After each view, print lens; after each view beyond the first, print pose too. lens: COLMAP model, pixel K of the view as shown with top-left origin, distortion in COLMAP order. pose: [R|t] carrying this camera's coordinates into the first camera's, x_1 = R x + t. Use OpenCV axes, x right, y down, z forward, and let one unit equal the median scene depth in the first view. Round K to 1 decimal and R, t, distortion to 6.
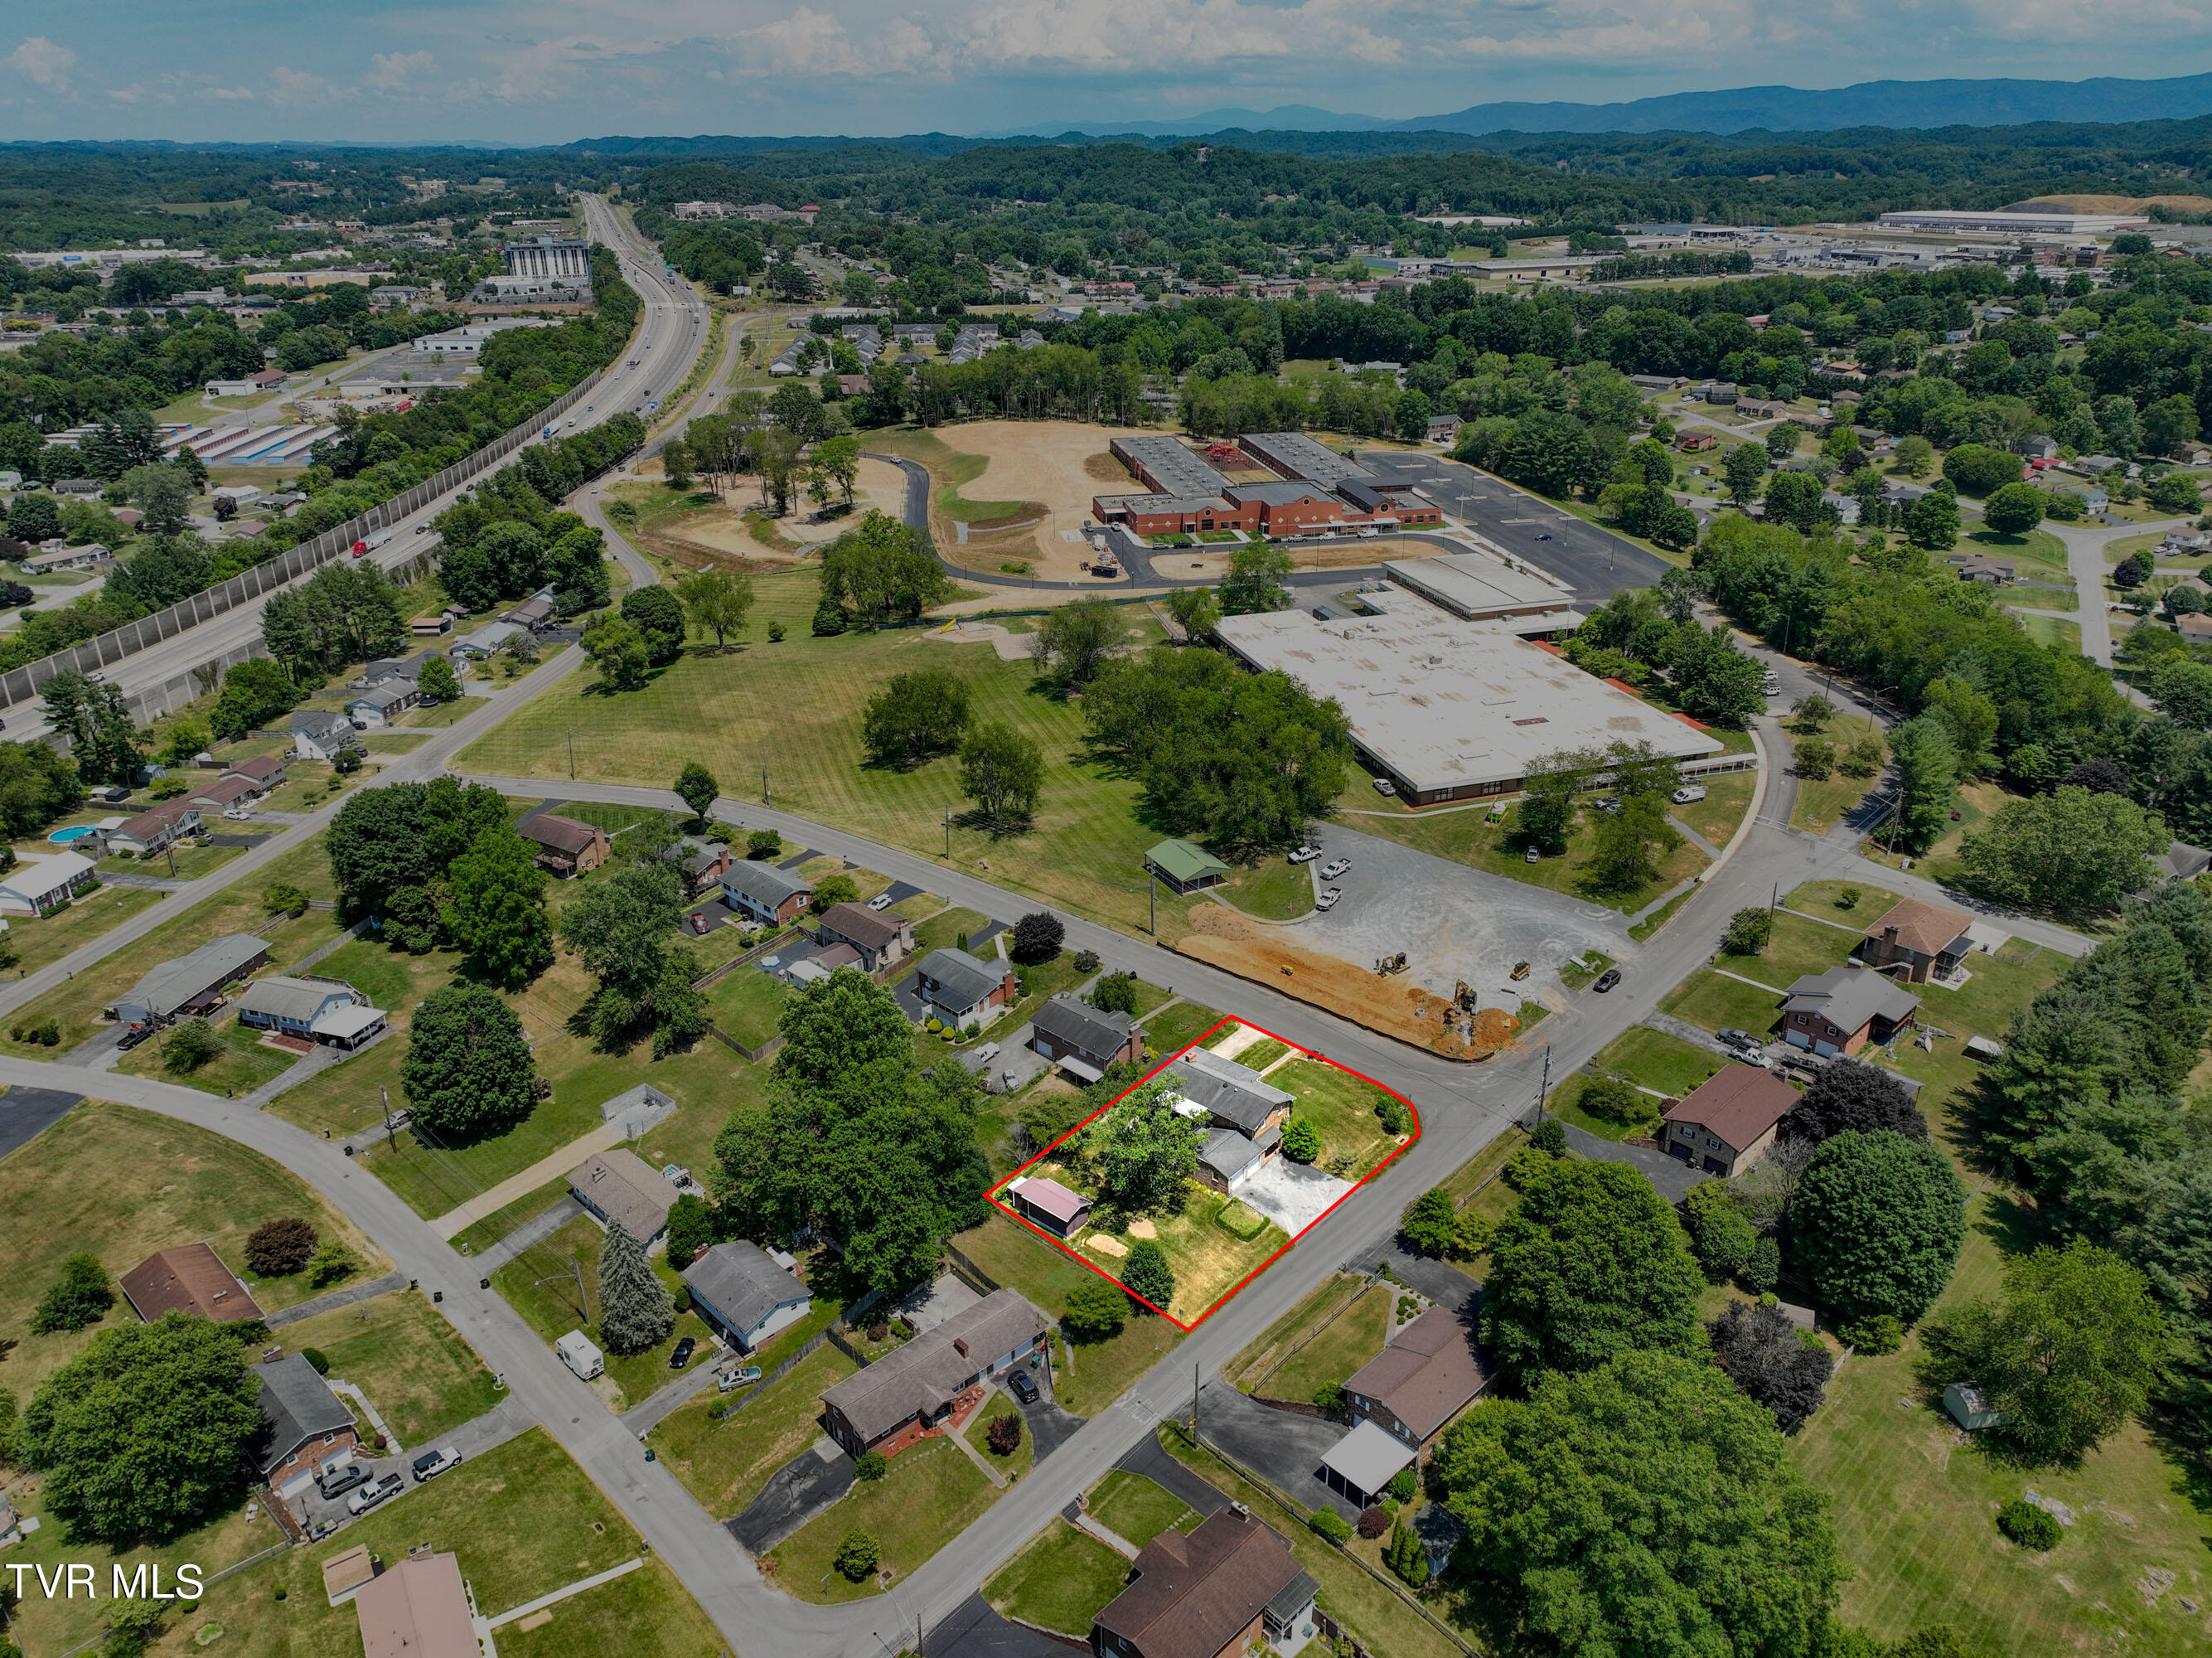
lens RADIAL K [[1555.2, 0, 1115.2], [0, 1555.2, 821.9], [0, 0, 1]] dist [-0.002209, 0.015657]
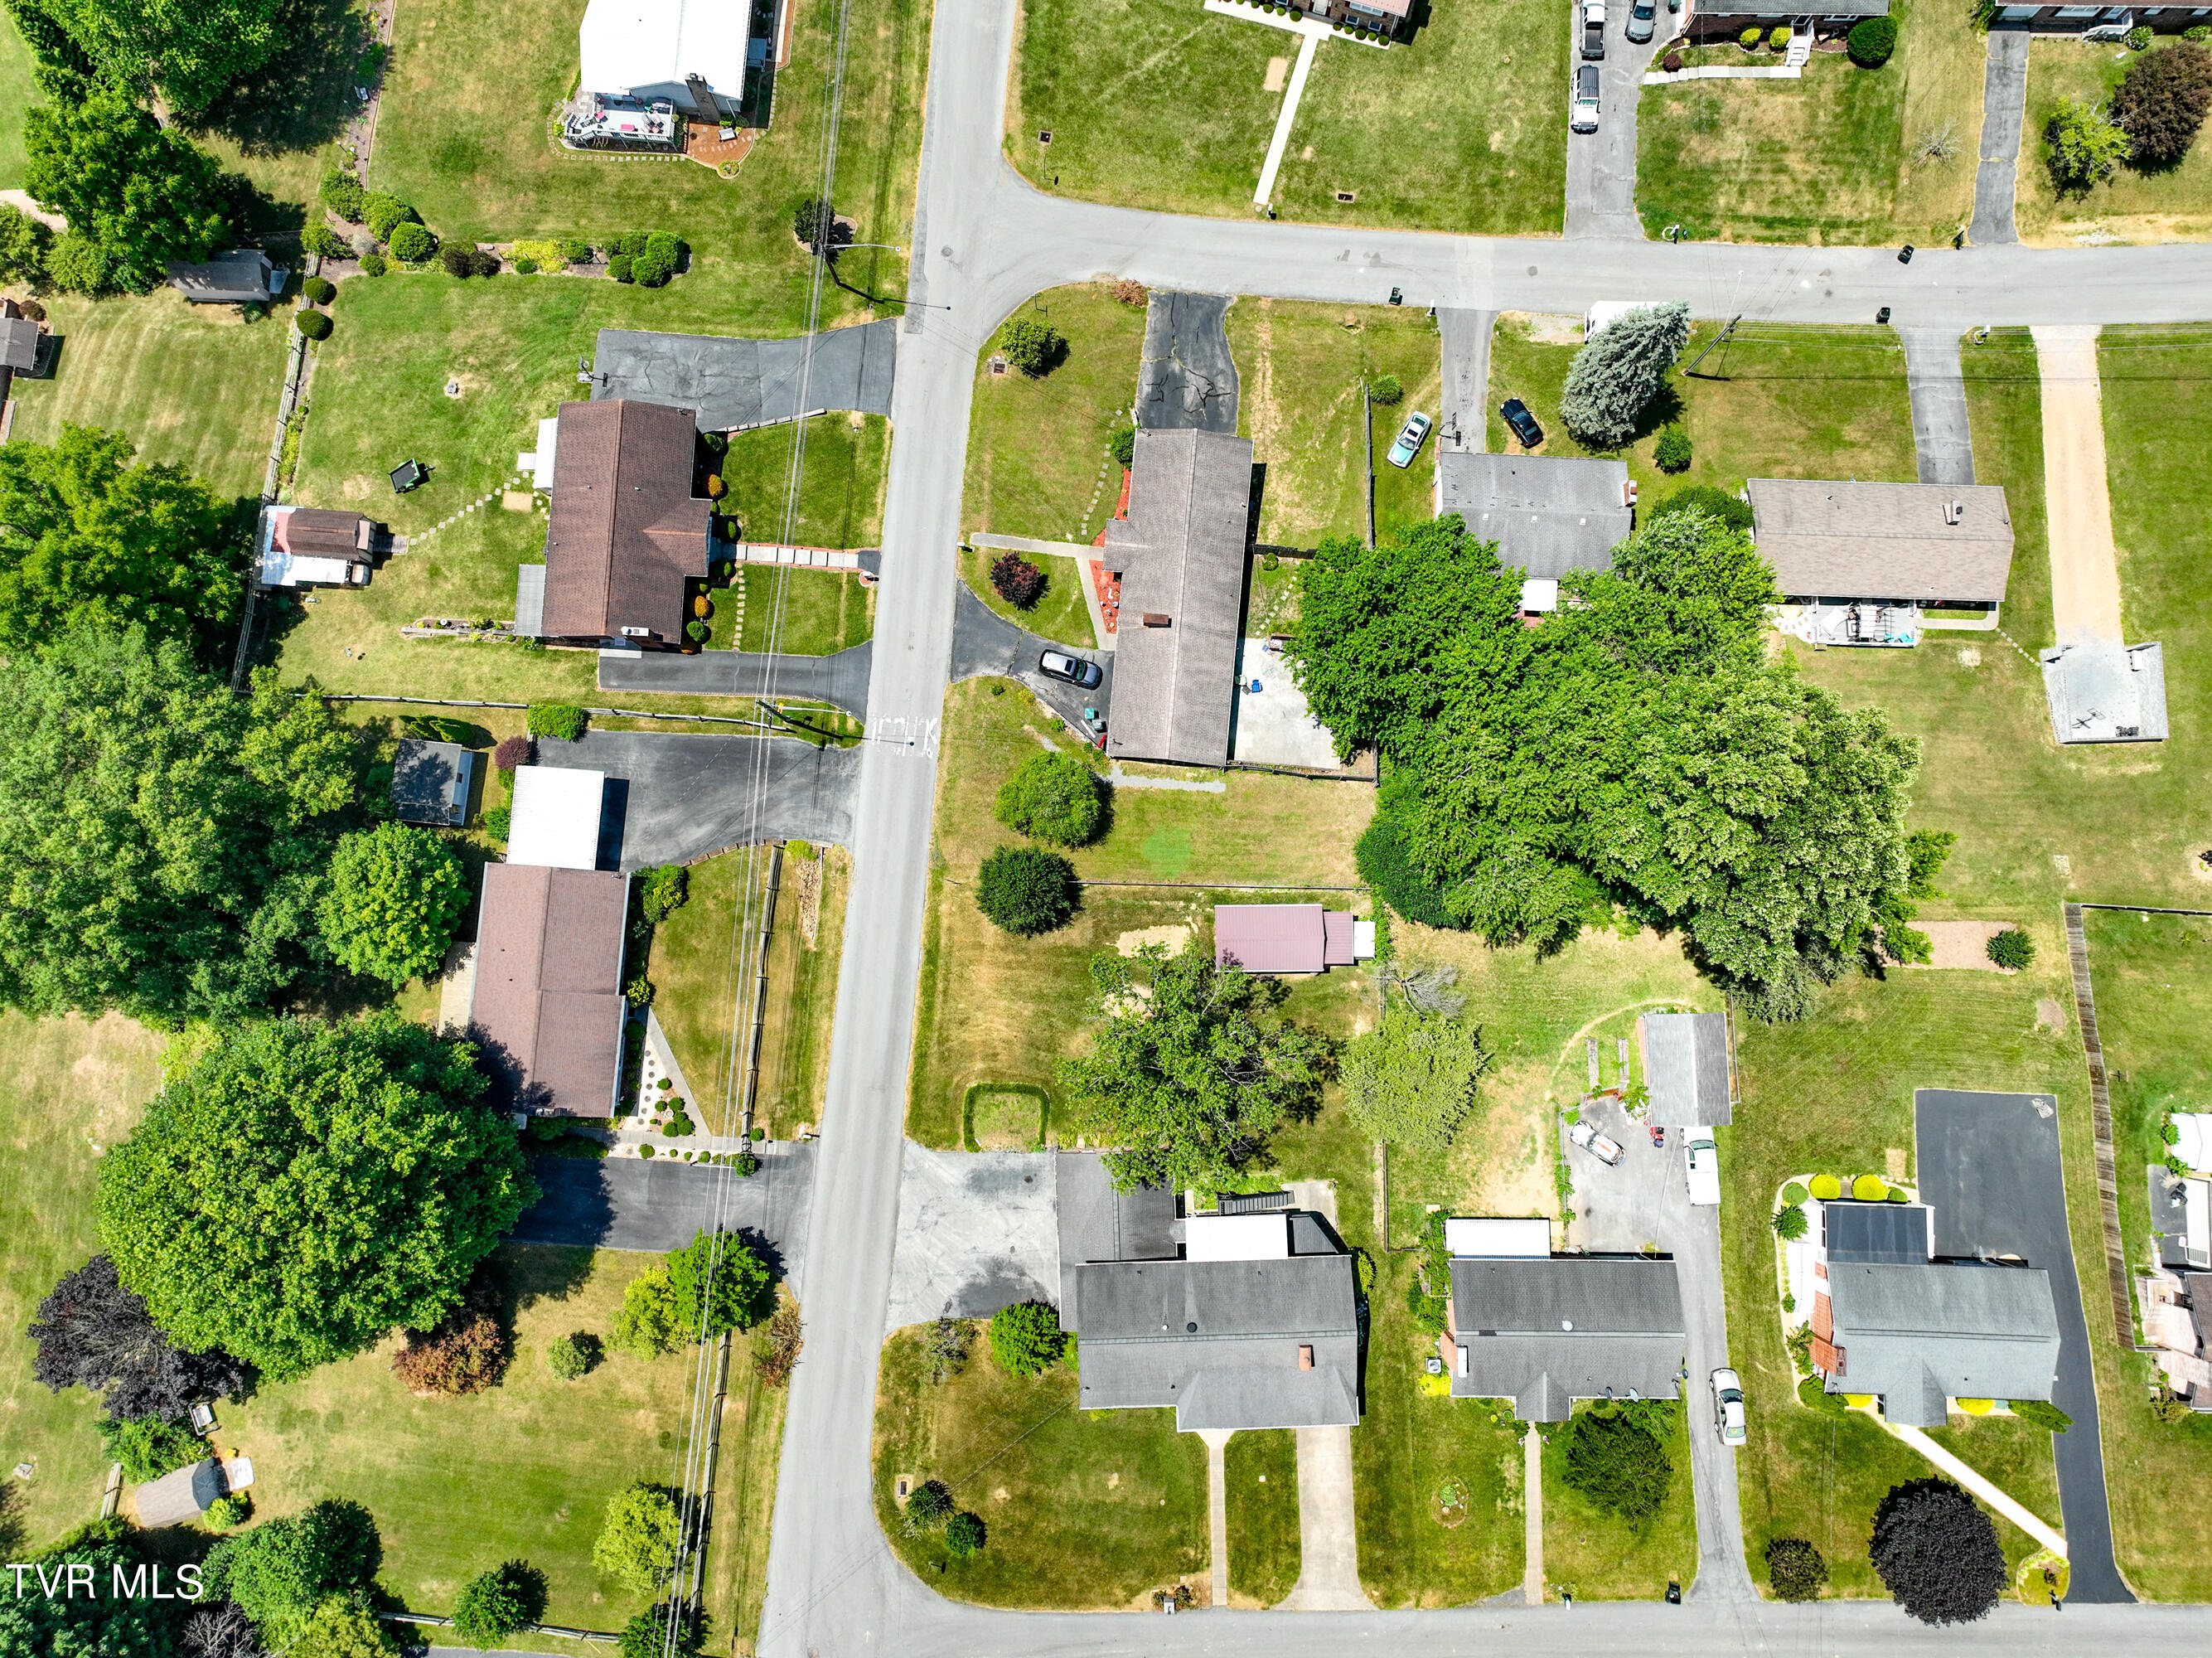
lens RADIAL K [[1555.2, 0, 1115.2], [0, 1555.2, 824.9], [0, 0, 1]] dist [-0.002209, 0.015657]
pose [[-0.741870, 0.668656, -0.050281, 0.007016], [-0.272676, -0.232326, 0.933634, -0.308978], [0.612599, 0.706346, 0.354682, 0.829664]]
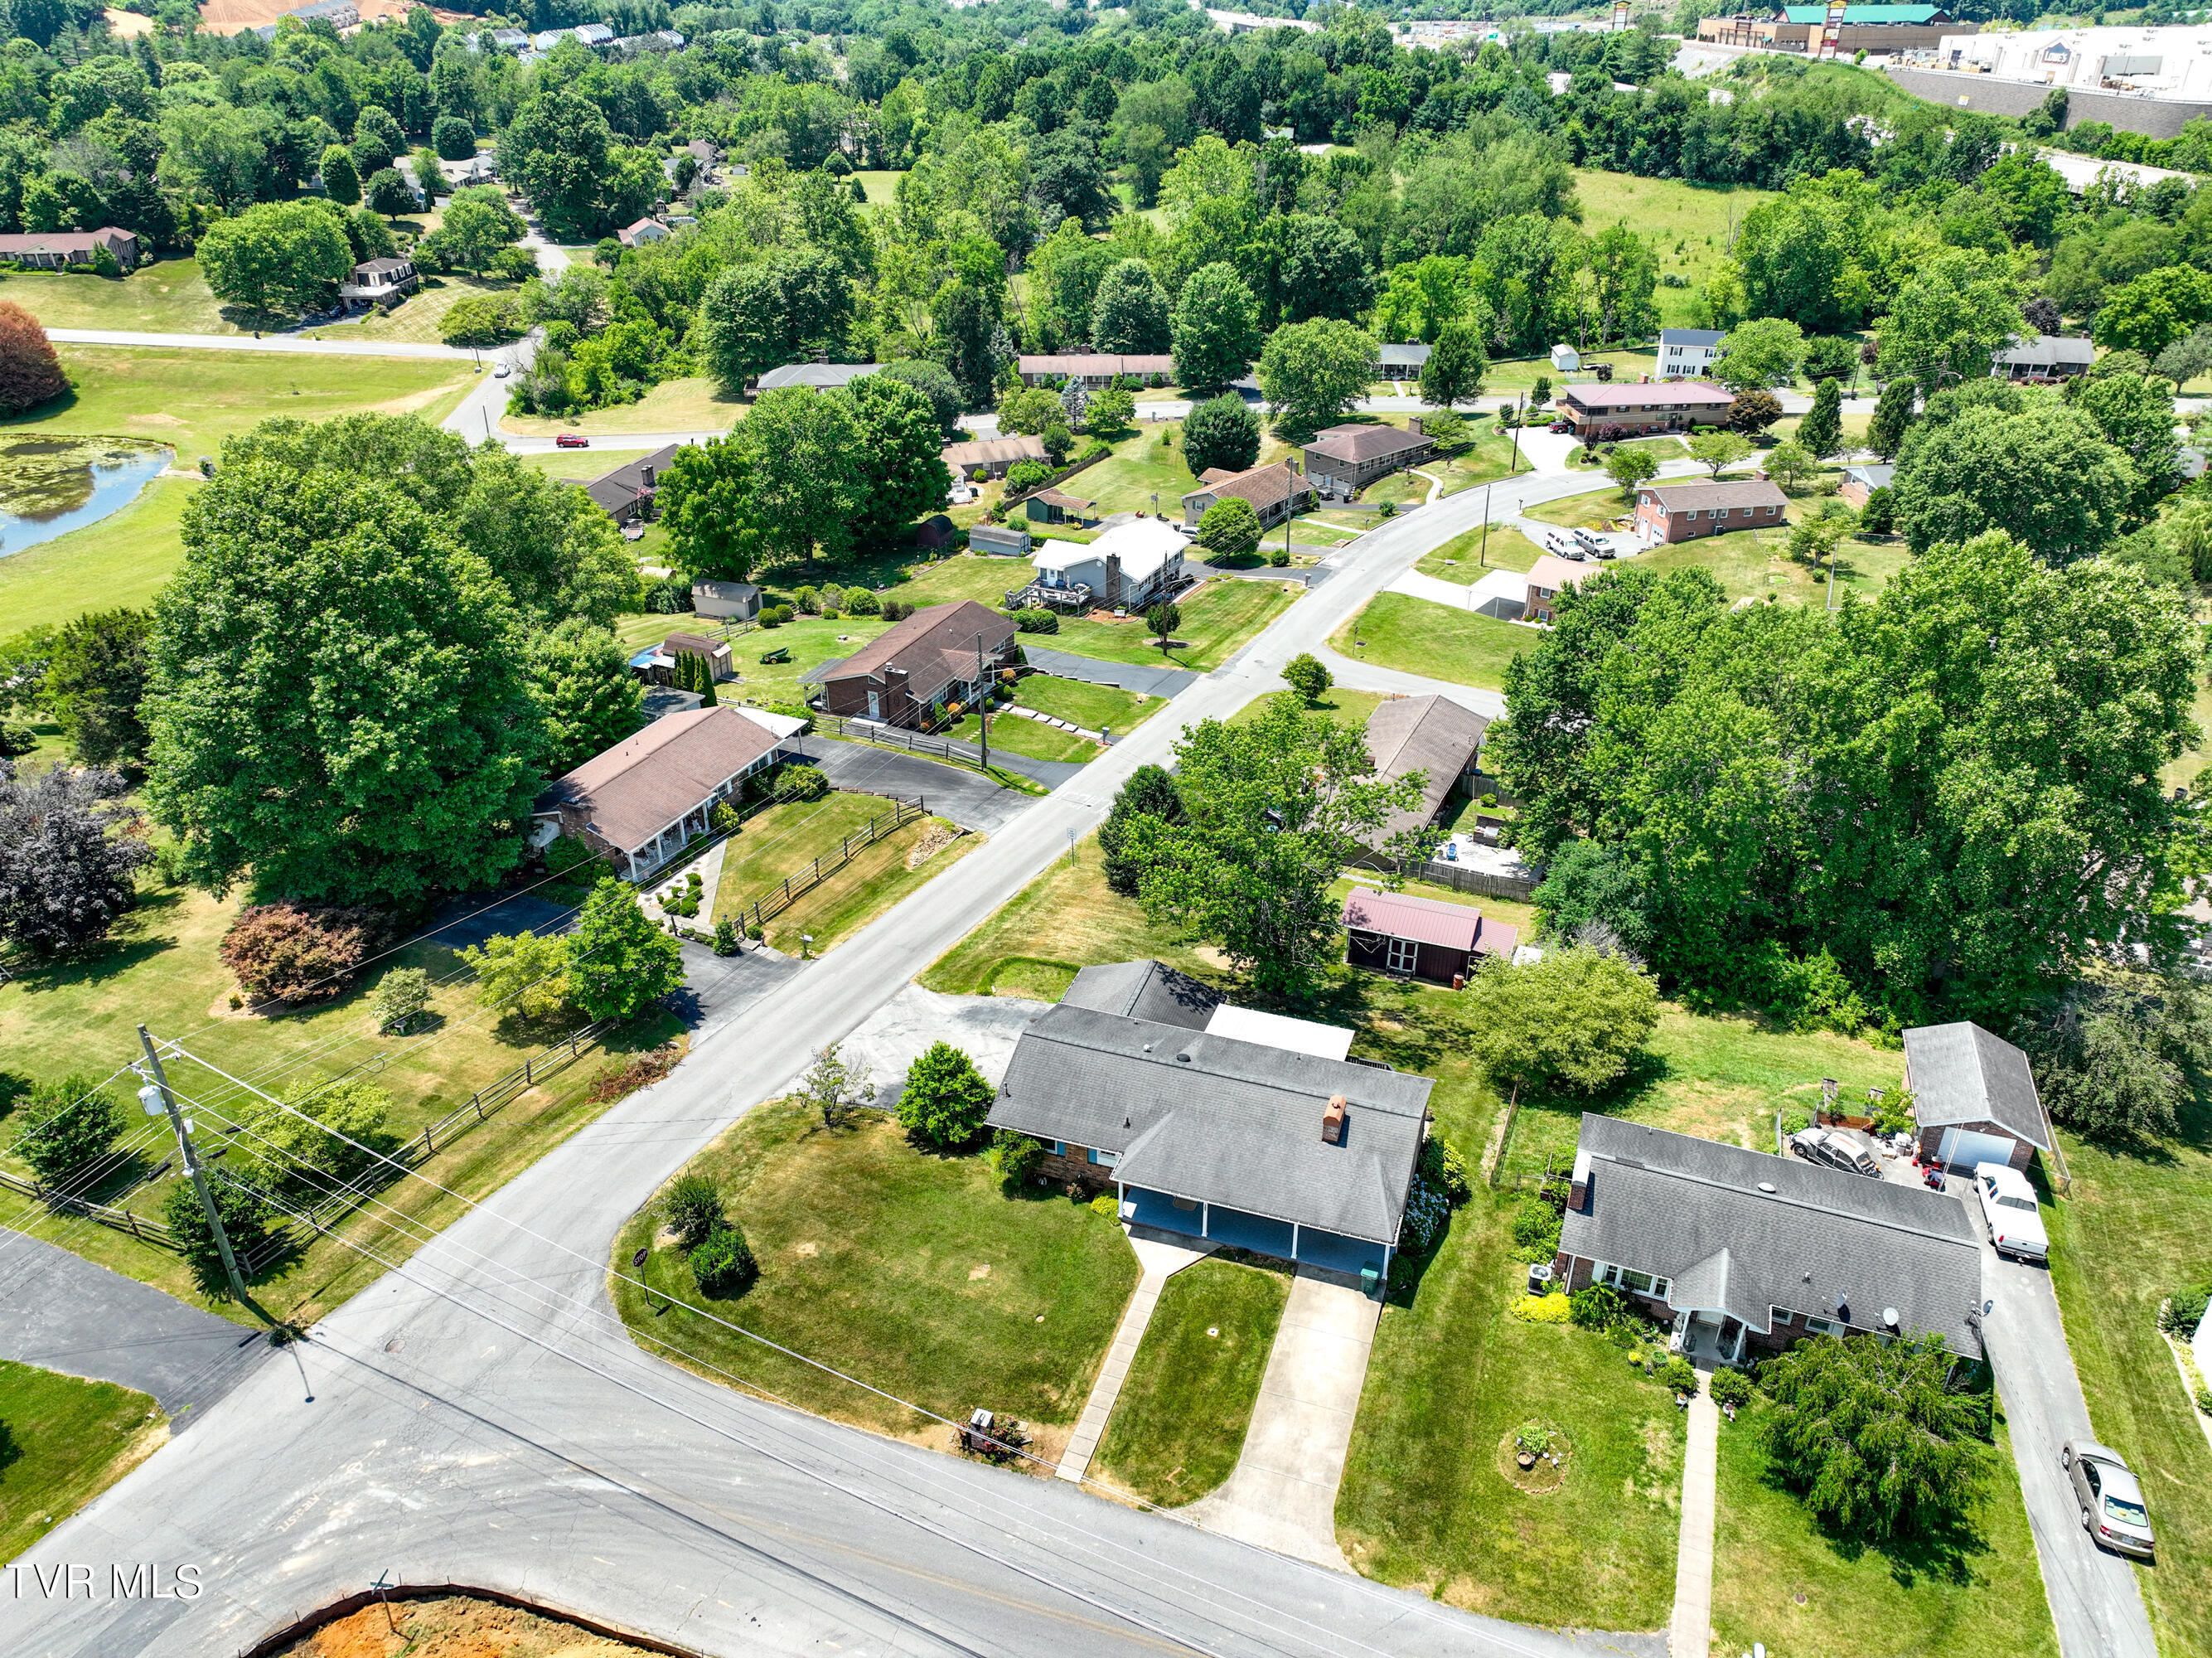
lens RADIAL K [[1555.2, 0, 1117.7], [0, 1555.2, 828.2], [0, 0, 1]] dist [-0.002209, 0.015657]
pose [[-0.928346, 0.189917, -0.319538, 0.223154], [-0.144182, 0.608352, 0.780461, -0.156150], [0.342615, 0.770610, -0.537379, 1.372297]]
